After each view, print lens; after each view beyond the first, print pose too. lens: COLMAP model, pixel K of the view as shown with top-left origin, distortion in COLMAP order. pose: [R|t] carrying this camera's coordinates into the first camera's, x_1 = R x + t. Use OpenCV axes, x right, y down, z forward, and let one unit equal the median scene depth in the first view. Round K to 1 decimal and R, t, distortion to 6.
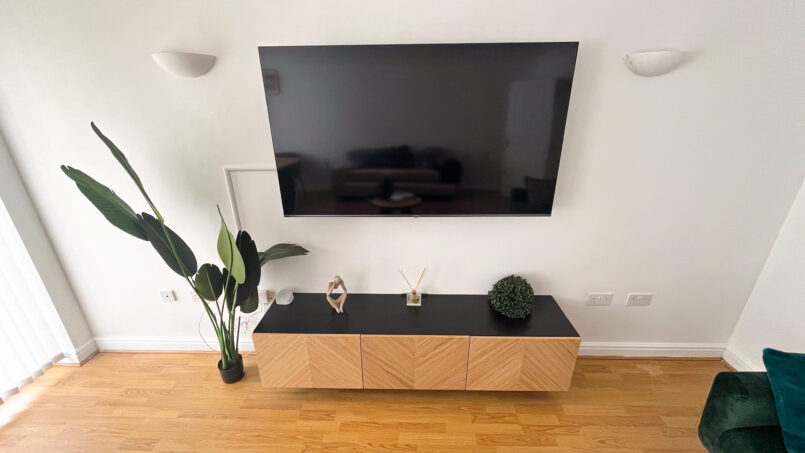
lens RADIAL K [[310.2, 0, 402.5], [0, 310.2, 226.5], [0, 0, 1]] dist [-0.002103, -0.000373]
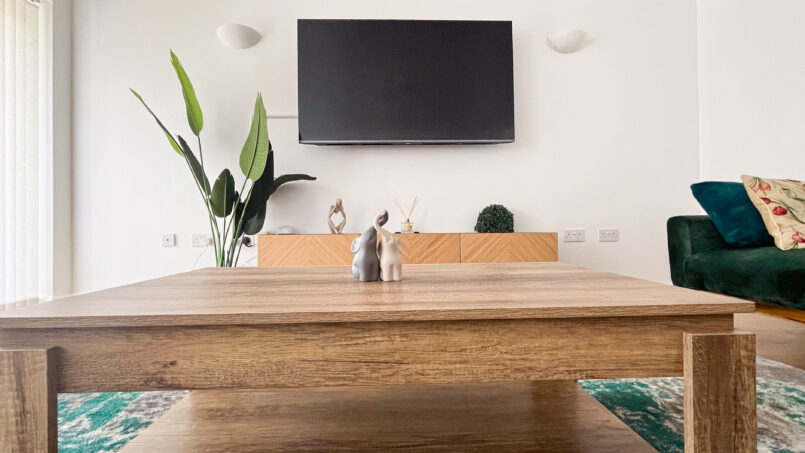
lens RADIAL K [[327.0, 0, 398.9], [0, 327.0, 228.1], [0, 0, 1]] dist [-0.003126, -0.000409]
pose [[0.998578, -0.002409, 0.053246, -0.060864], [0.021674, 0.931003, -0.364367, 0.743042], [-0.048695, 0.365003, 0.929732, -0.077835]]
